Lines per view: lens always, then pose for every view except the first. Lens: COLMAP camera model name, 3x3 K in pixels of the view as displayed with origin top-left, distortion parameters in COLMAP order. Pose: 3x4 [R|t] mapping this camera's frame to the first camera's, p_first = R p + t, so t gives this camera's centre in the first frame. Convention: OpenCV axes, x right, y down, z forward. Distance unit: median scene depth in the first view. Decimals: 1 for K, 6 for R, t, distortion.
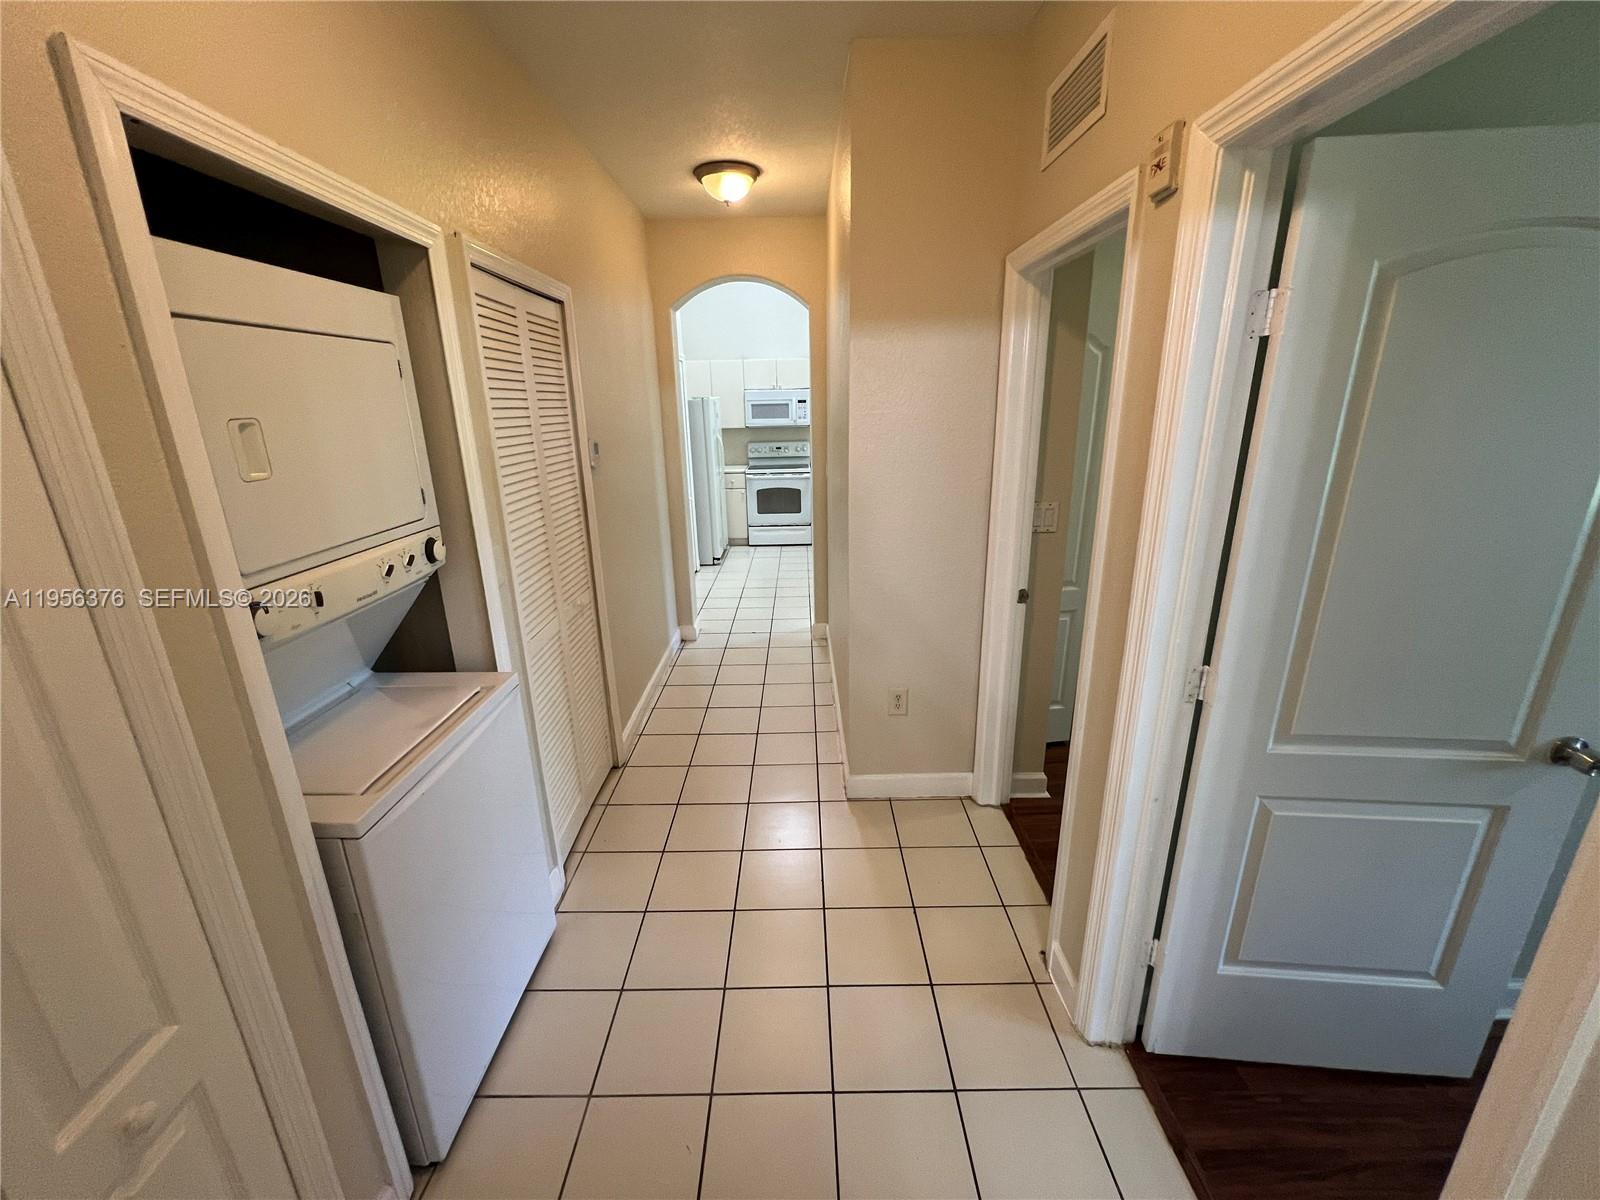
lens RADIAL K [[643.7, 0, 796.7], [0, 643.7, 598.1], [0, 0, 1]] dist [-0.002803, 0.000953]
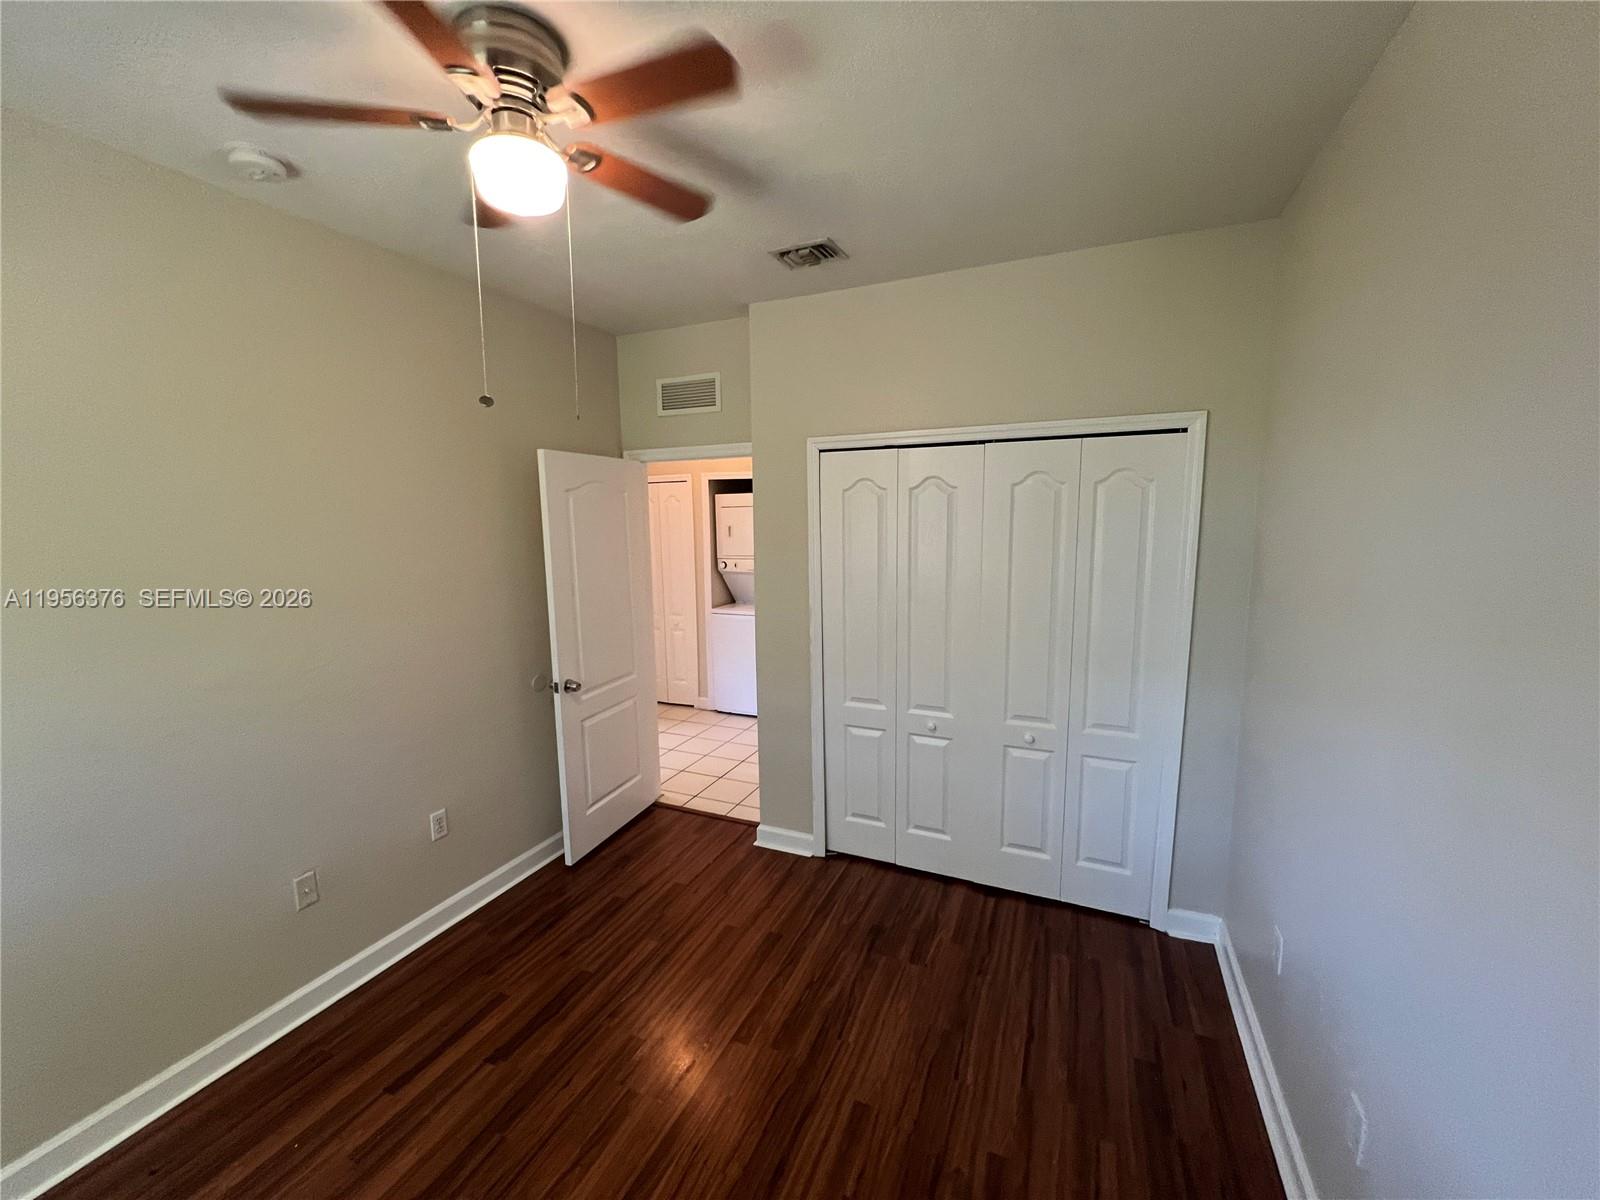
lens RADIAL K [[643.7, 0, 796.7], [0, 643.7, 598.1], [0, 0, 1]] dist [-0.002803, 0.000953]
pose [[-0.405965, 0.145122, -0.902293, 2.890126], [-0.244992, 0.933892, 0.260432, -0.969663], [0.880438, 0.326781, -0.343573, 2.756596]]
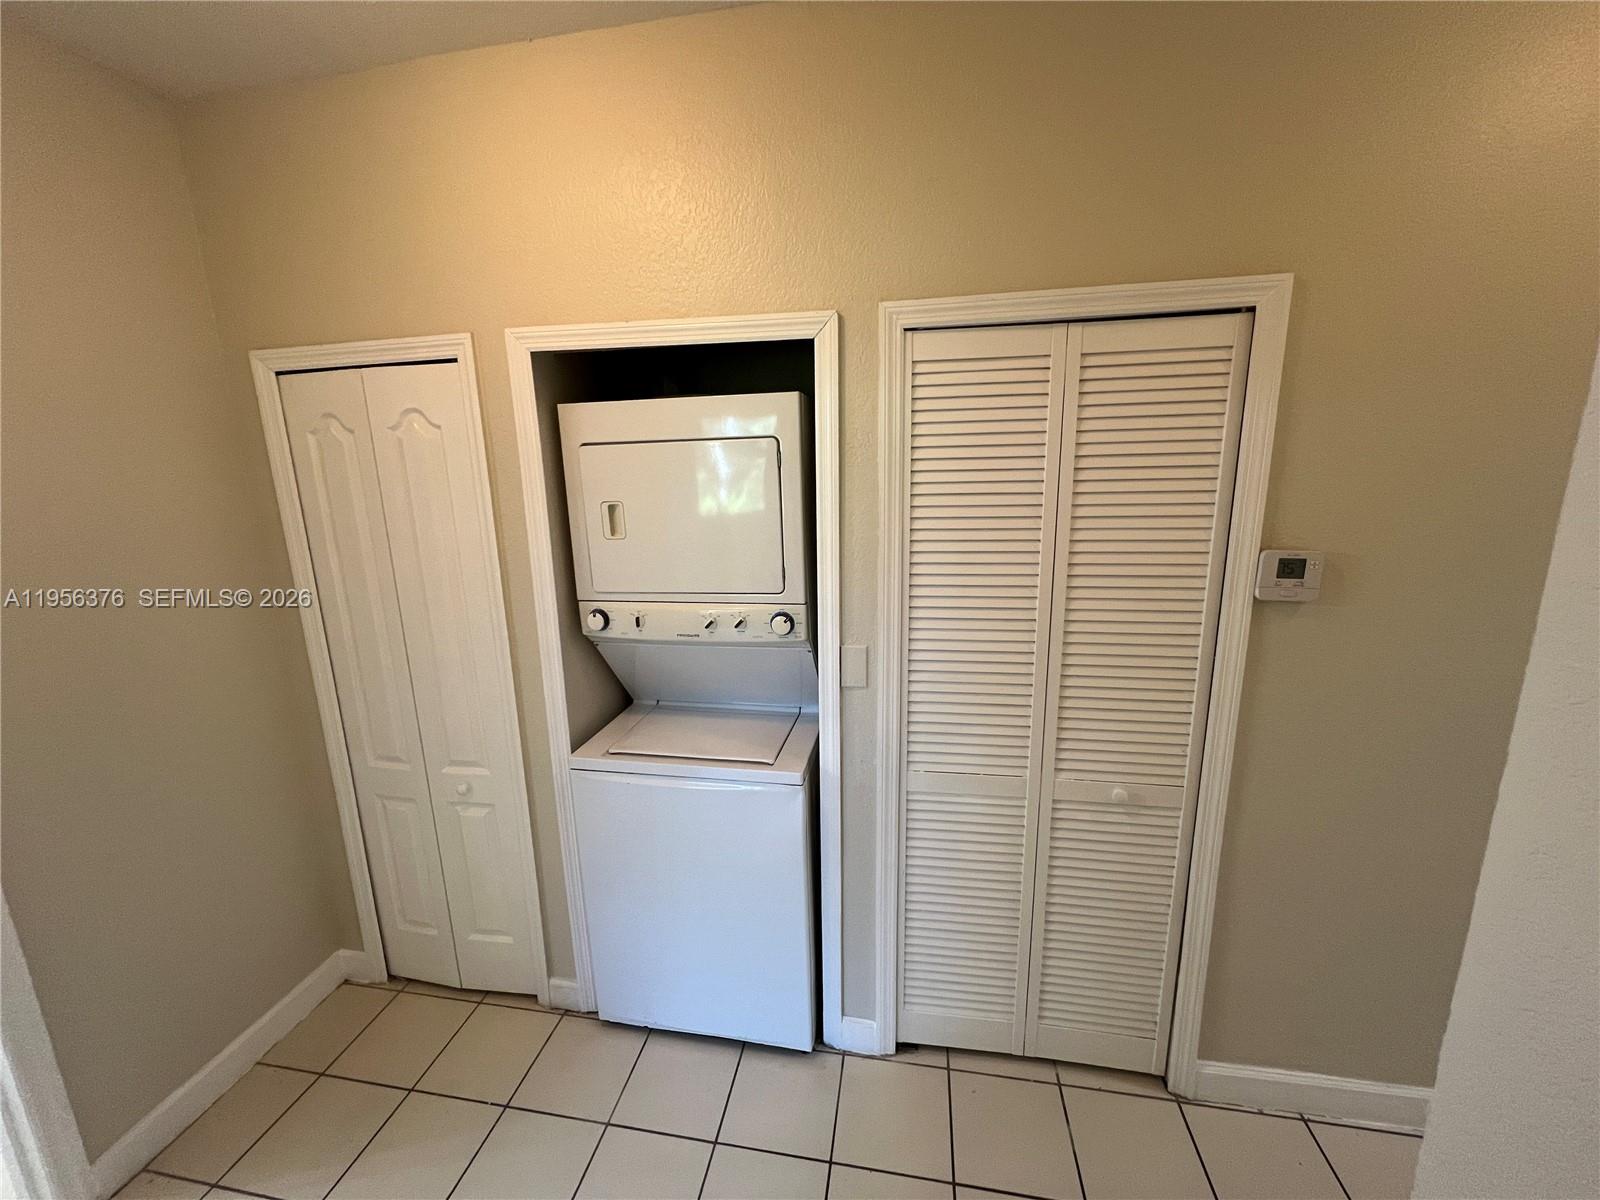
lens RADIAL K [[626.1, 0, 802.4], [0, 626.1, 595.4], [0, 0, 1]] dist [-0.005300, 0.000221]
pose [[-0.171168, 0.224256, -0.959381, 0.509114], [-0.262081, 0.928304, 0.263751, -0.492308], [0.949745, 0.296581, -0.100122, 1.378493]]
